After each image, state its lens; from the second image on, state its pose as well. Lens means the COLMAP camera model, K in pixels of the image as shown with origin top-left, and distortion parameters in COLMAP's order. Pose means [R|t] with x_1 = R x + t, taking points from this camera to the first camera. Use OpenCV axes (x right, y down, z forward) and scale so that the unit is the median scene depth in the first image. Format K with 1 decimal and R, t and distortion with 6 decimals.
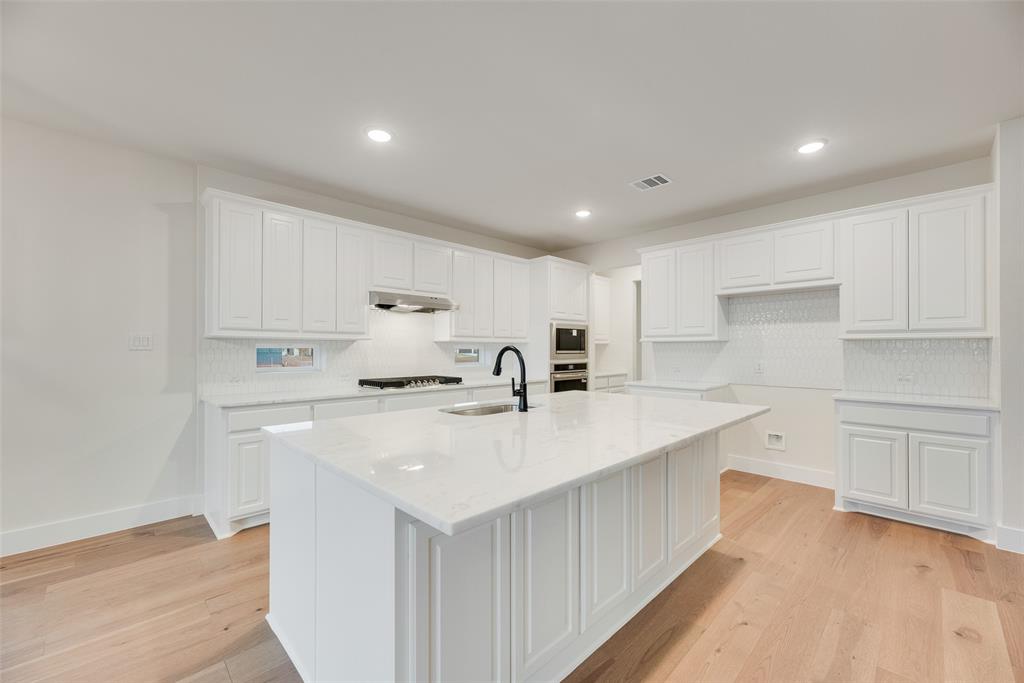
lens RADIAL K [[414.0, 0, 518.9], [0, 414.0, 346.6], [0, 0, 1]] dist [0.002020, -0.000509]
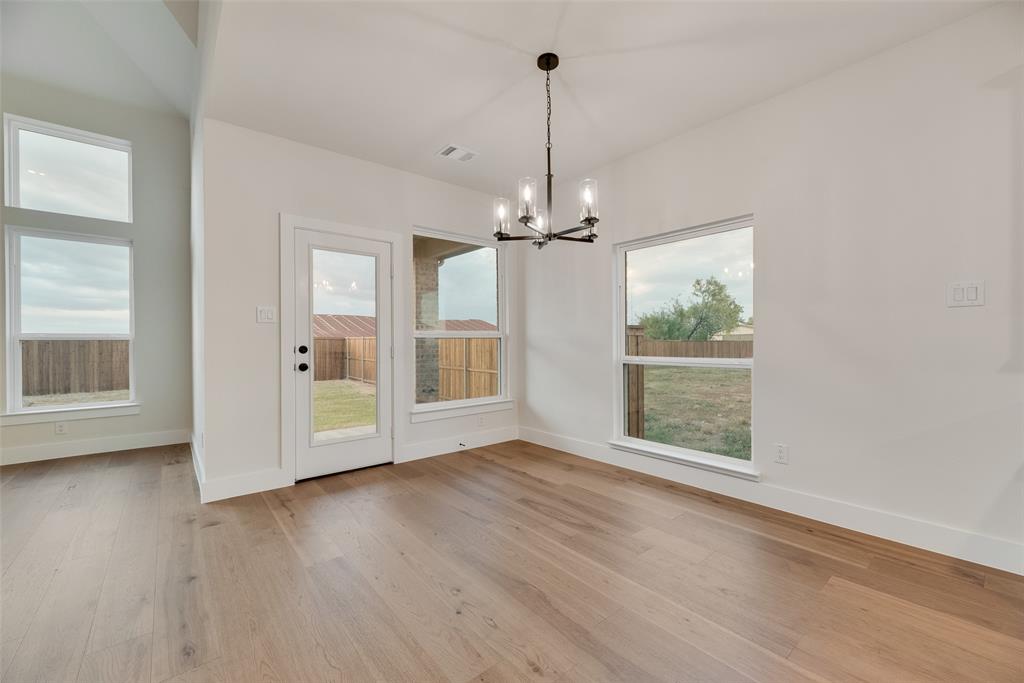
lens RADIAL K [[414.0, 0, 515.6], [0, 414.0, 340.7], [0, 0, 1]] dist [0.002020, -0.000509]
pose [[-0.085440, -0.002840, -0.996339, -0.185476], [0.009265, 0.999950, -0.003645, 0.071728], [0.996300, -0.009542, -0.085409, 0.365240]]
